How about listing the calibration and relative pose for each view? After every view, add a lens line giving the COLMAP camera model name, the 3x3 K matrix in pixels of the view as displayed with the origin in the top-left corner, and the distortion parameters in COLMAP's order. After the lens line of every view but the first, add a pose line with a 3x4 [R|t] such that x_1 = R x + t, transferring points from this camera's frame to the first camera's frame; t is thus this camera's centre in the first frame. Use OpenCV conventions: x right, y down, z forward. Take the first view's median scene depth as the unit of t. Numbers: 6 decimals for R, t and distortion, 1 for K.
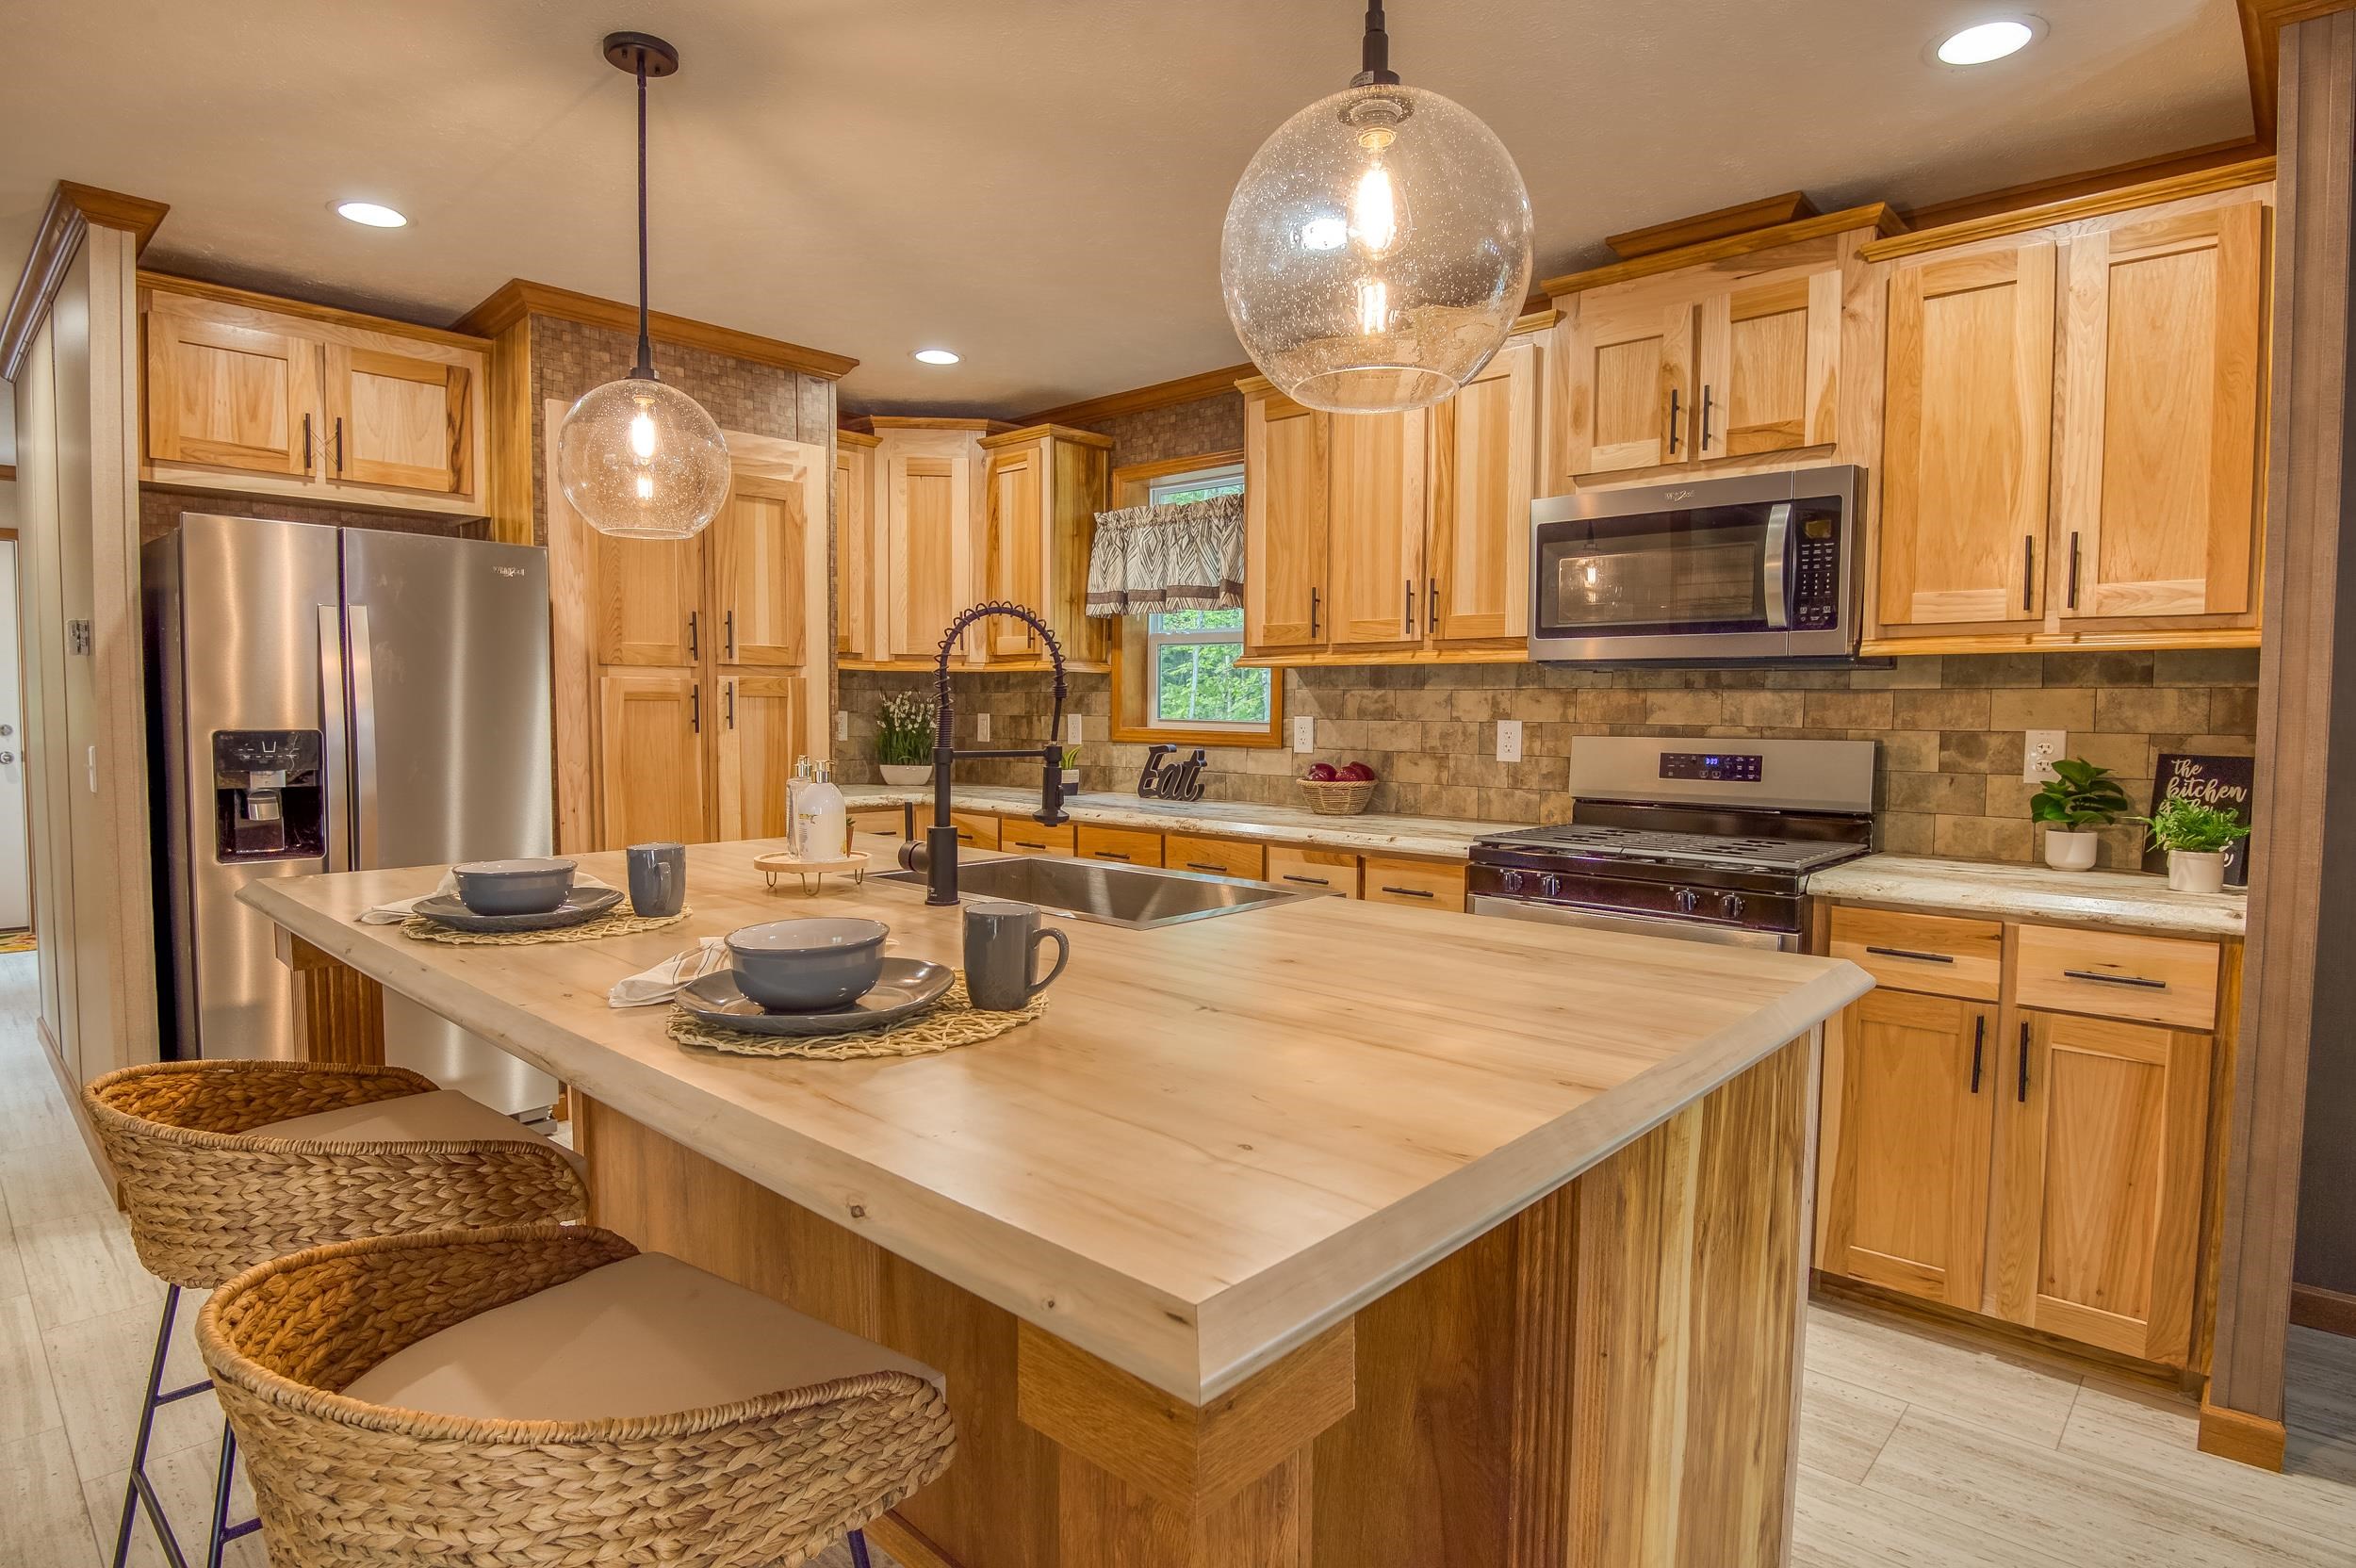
lens RADIAL K [[1226.8, 0, 1172.3], [0, 1226.8, 781.1], [0, 0, 1]] dist [0.003482, -0.027508]
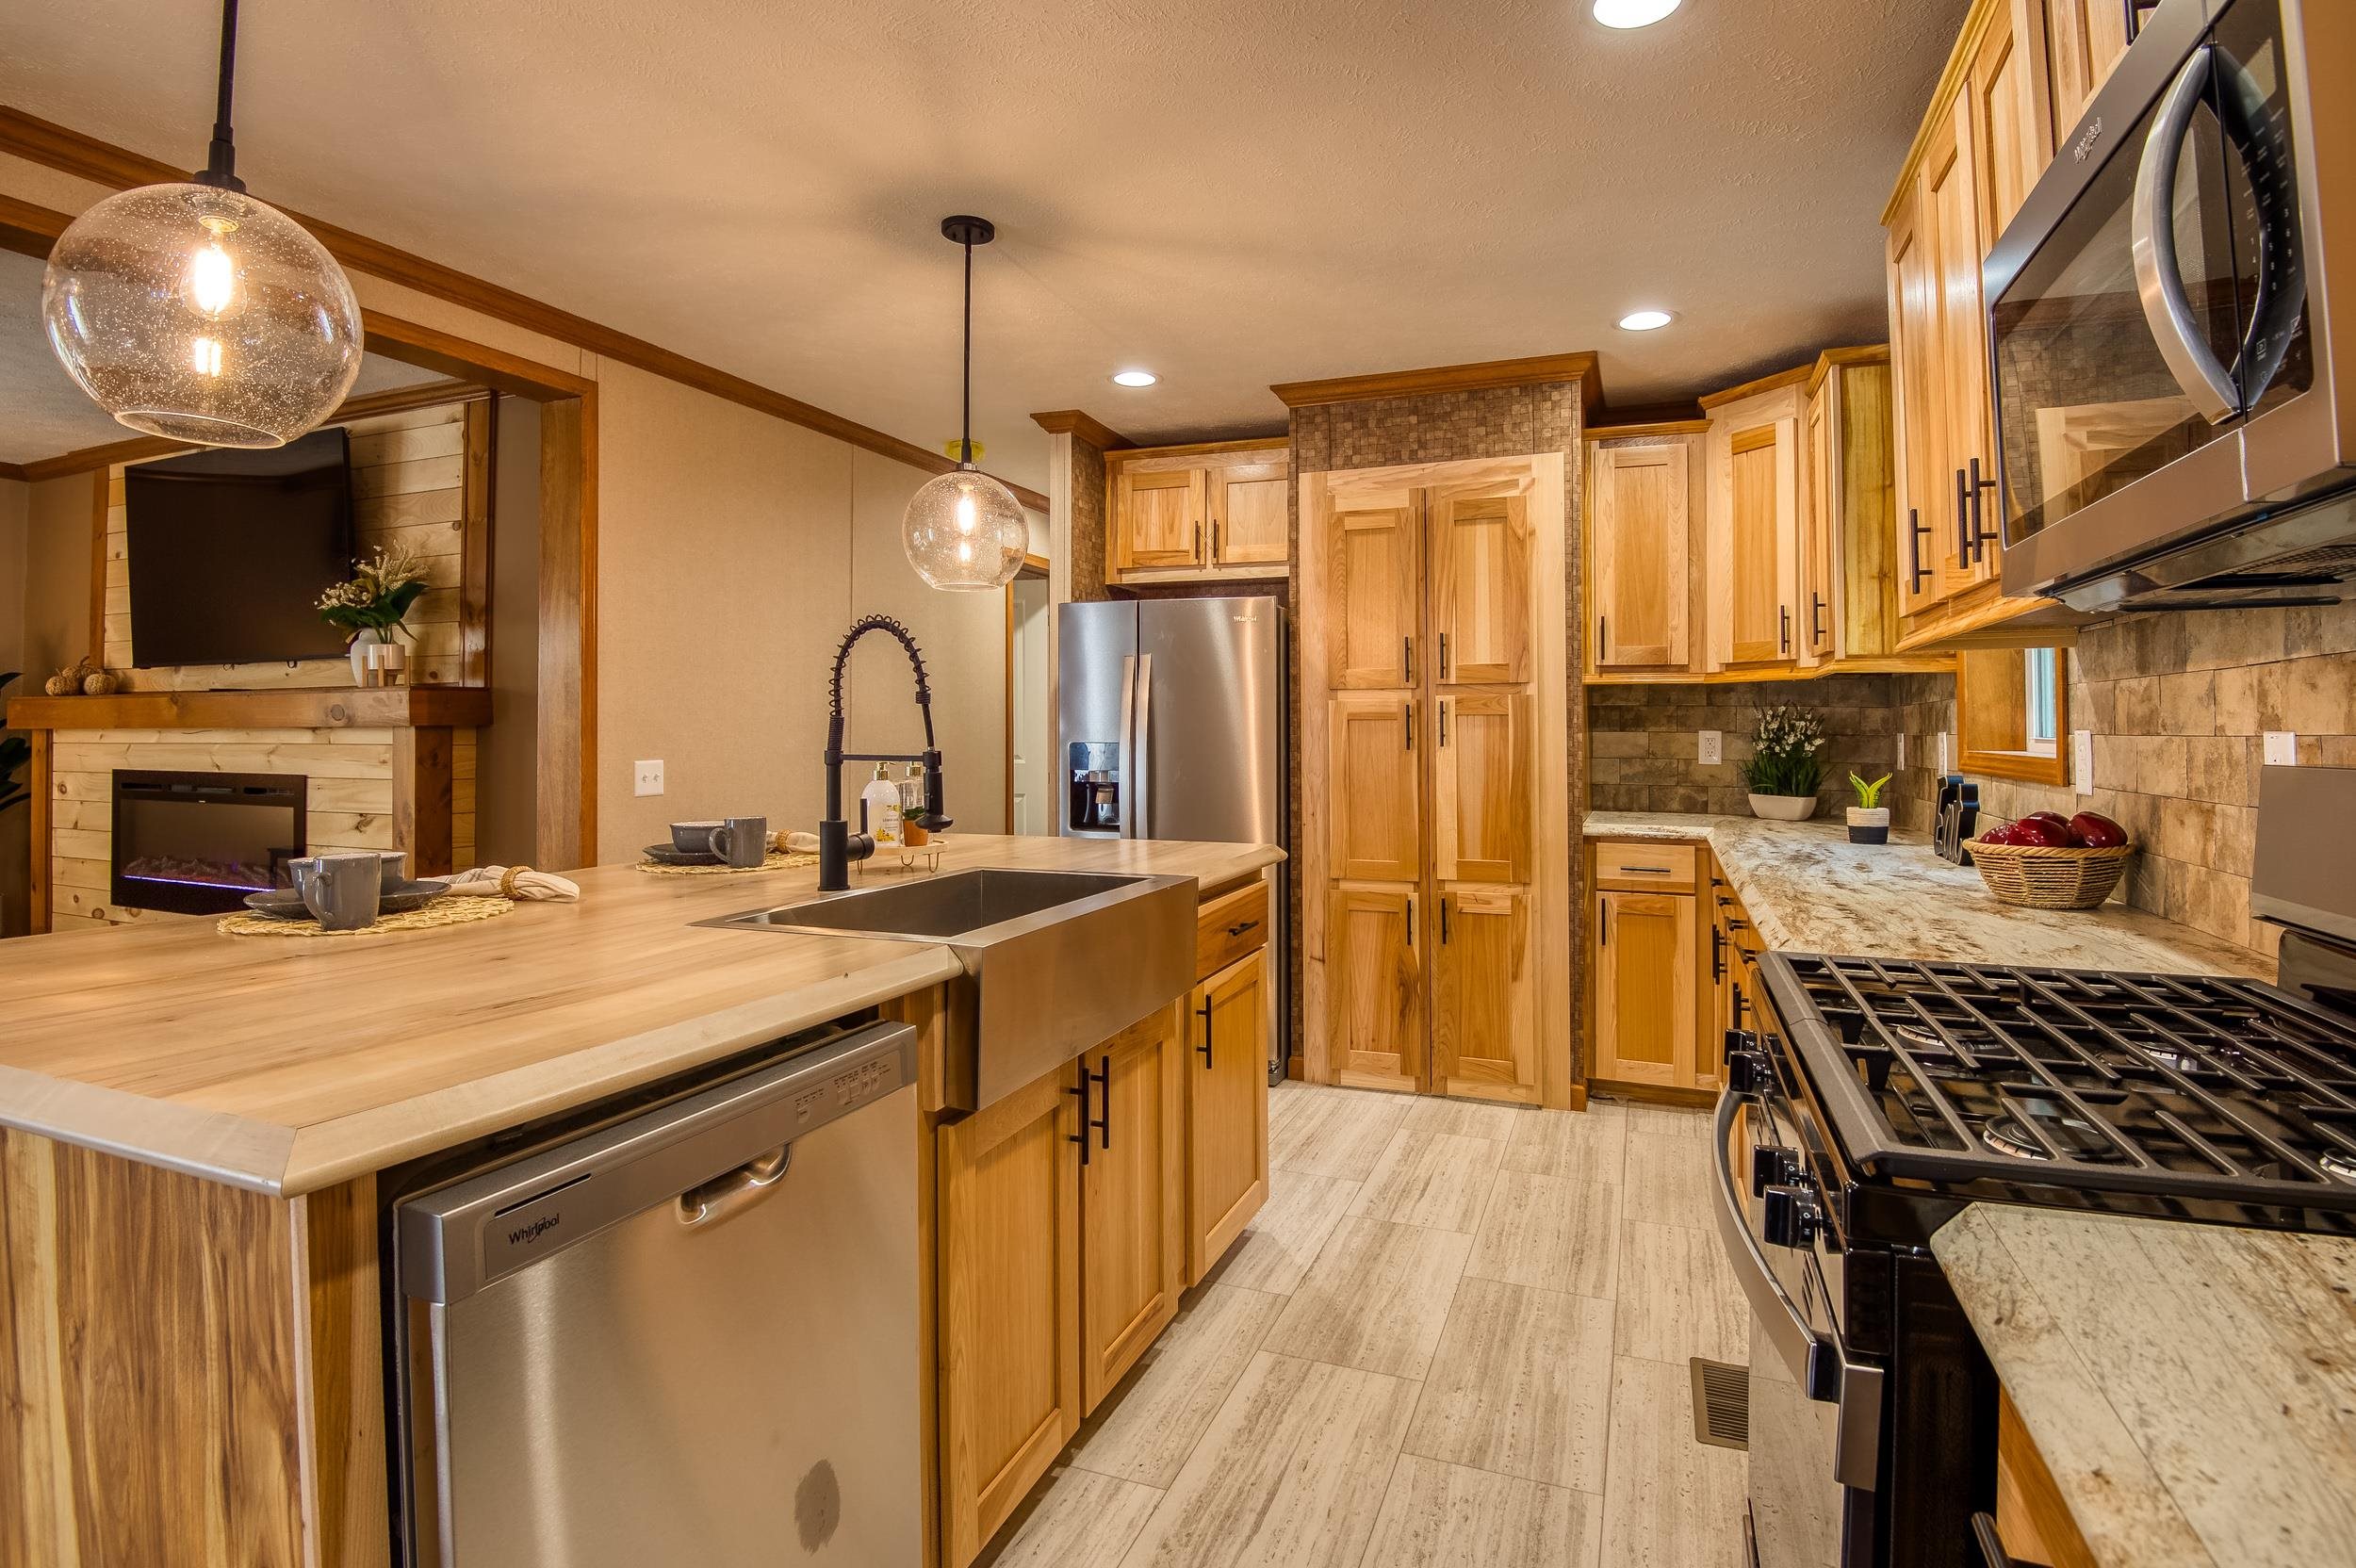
lens RADIAL K [[1156.5, 0, 1233.2], [0, 1156.5, 712.5], [0, 0, 1]] dist [-0.020834, -0.008417]
pose [[0.387981, -0.022925, -0.921382, 0.499511], [-0.053090, 0.997475, -0.047174, -0.017320], [0.920137, 0.067219, 0.385784, 0.494765]]
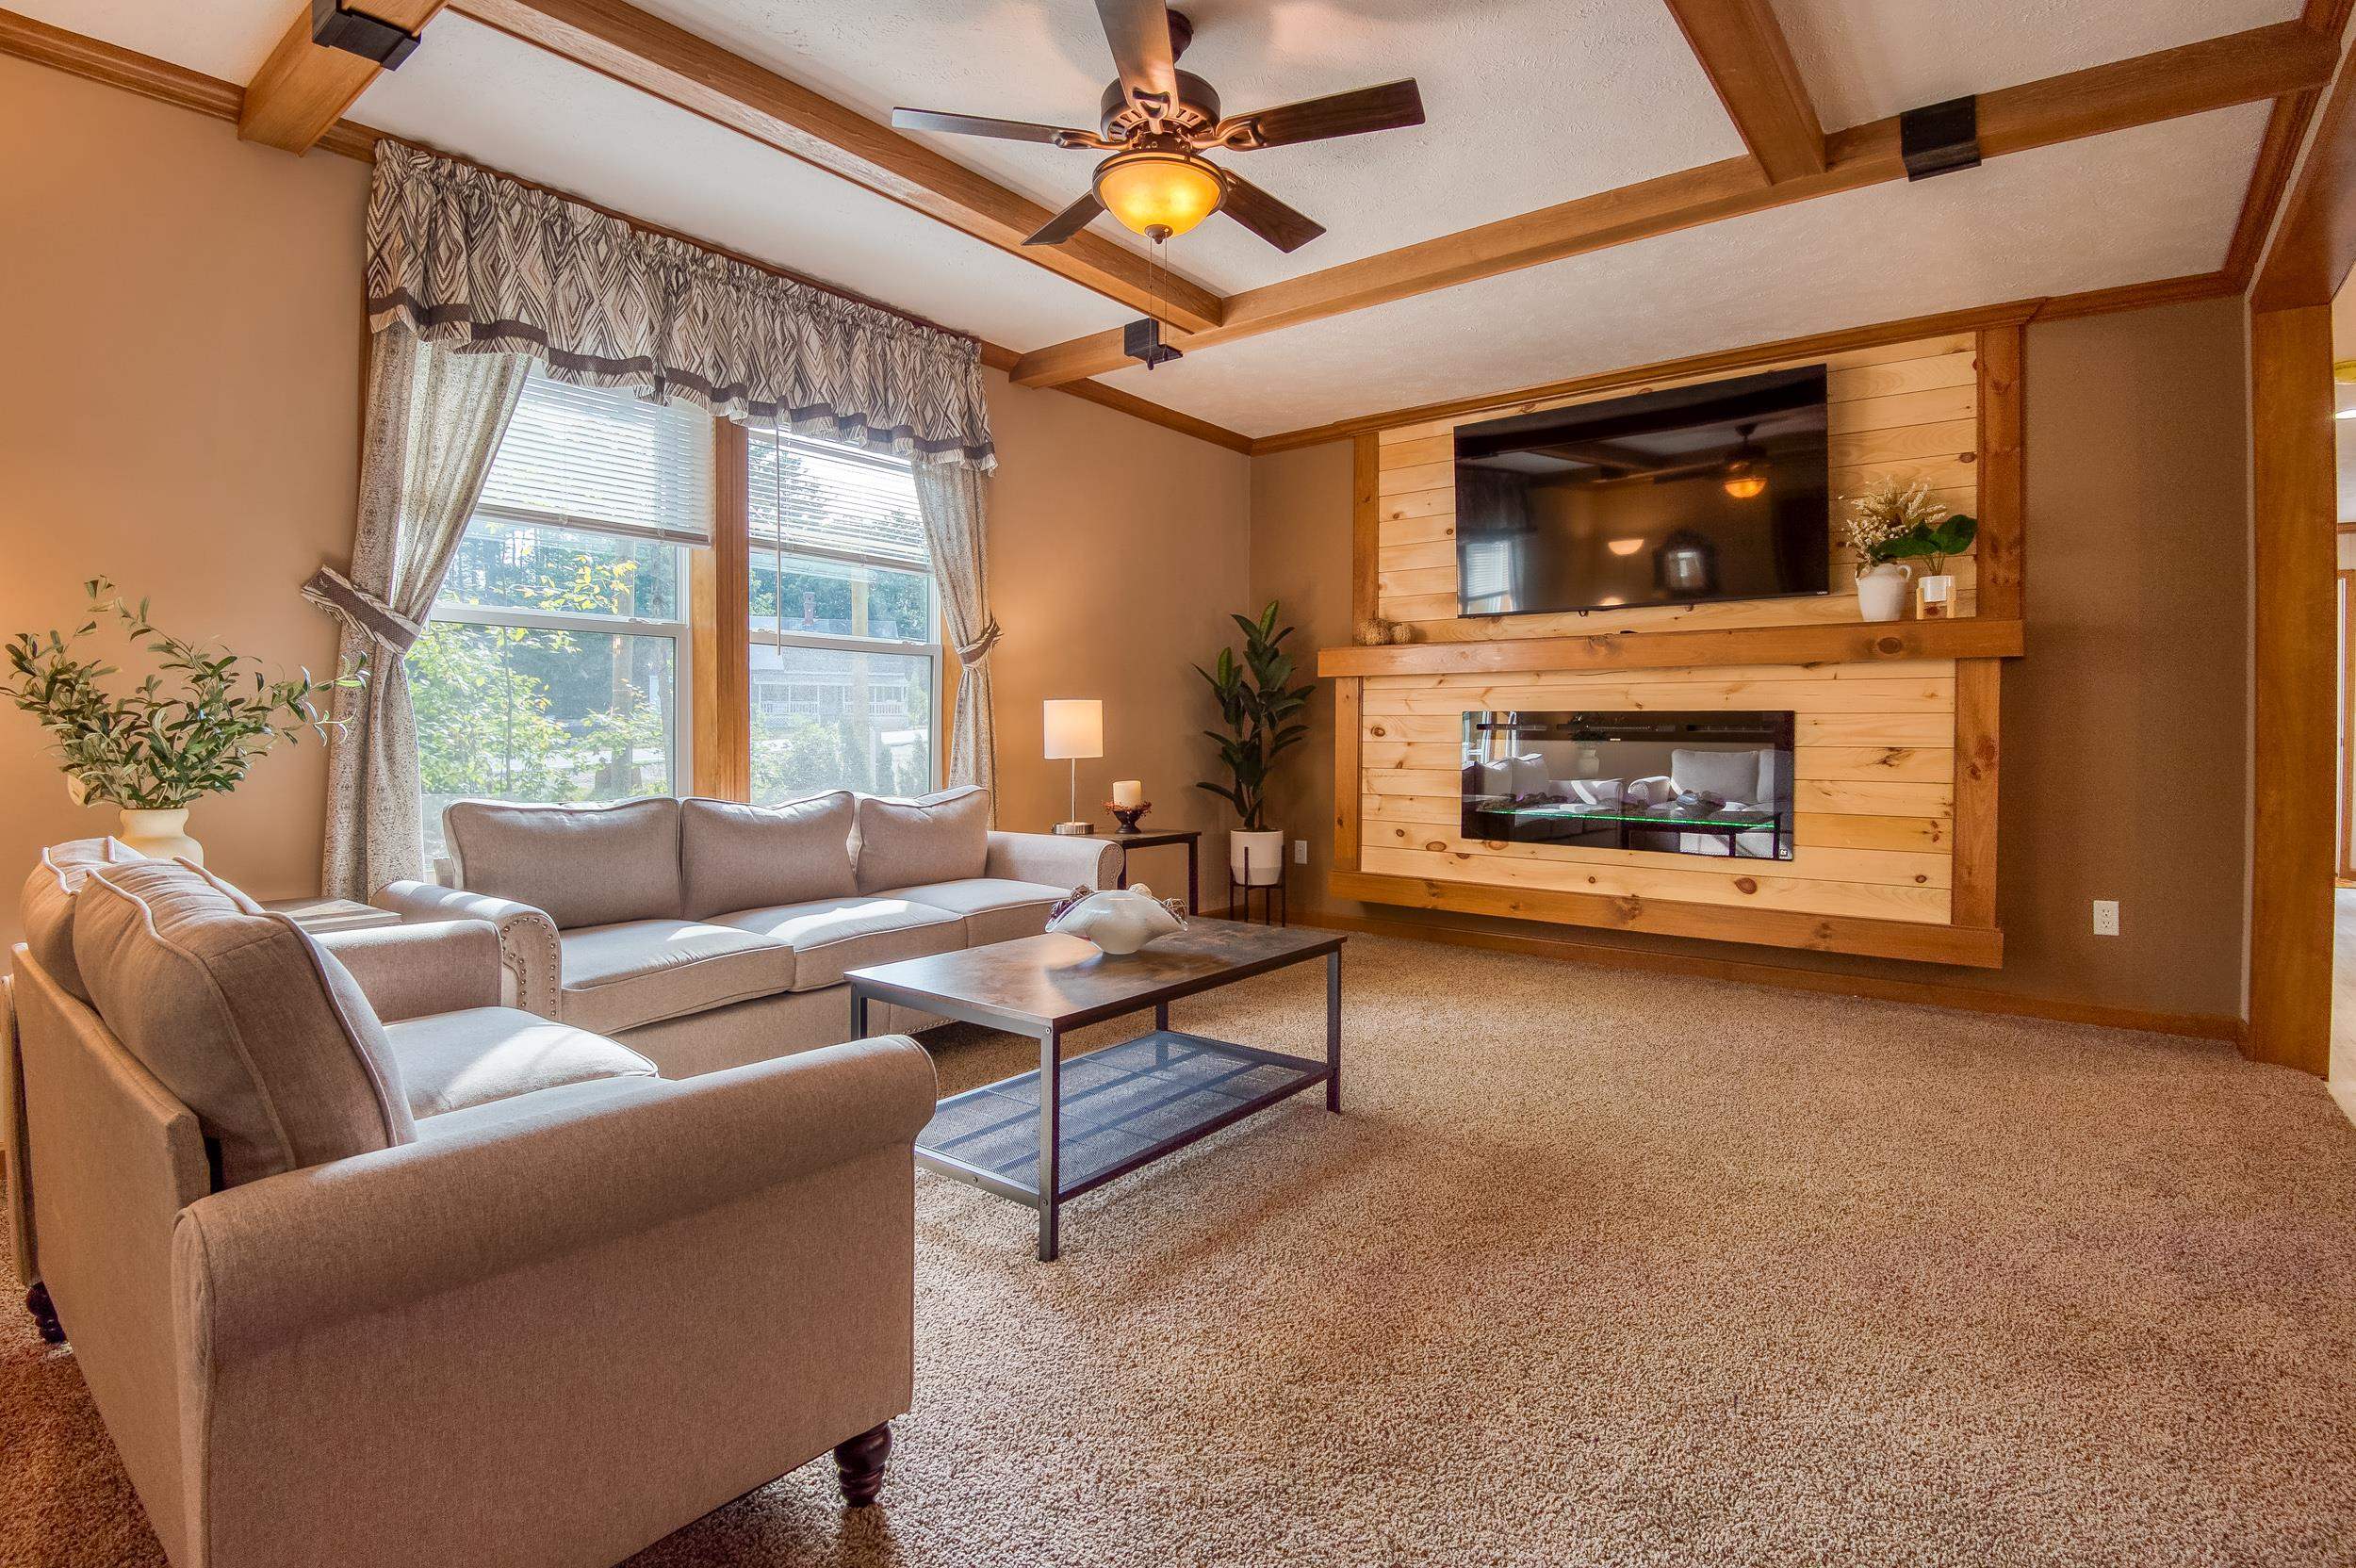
lens RADIAL K [[1140.9, 0, 1209.7], [0, 1140.9, 736.0], [0, 0, 1]] dist [-0.000602, -0.025867]
pose [[0.101378, -0.000470, -0.994848, 0.189987], [-0.066191, 0.997781, -0.007216, 0.110891], [0.992644, 0.066582, 0.101121, -0.594230]]
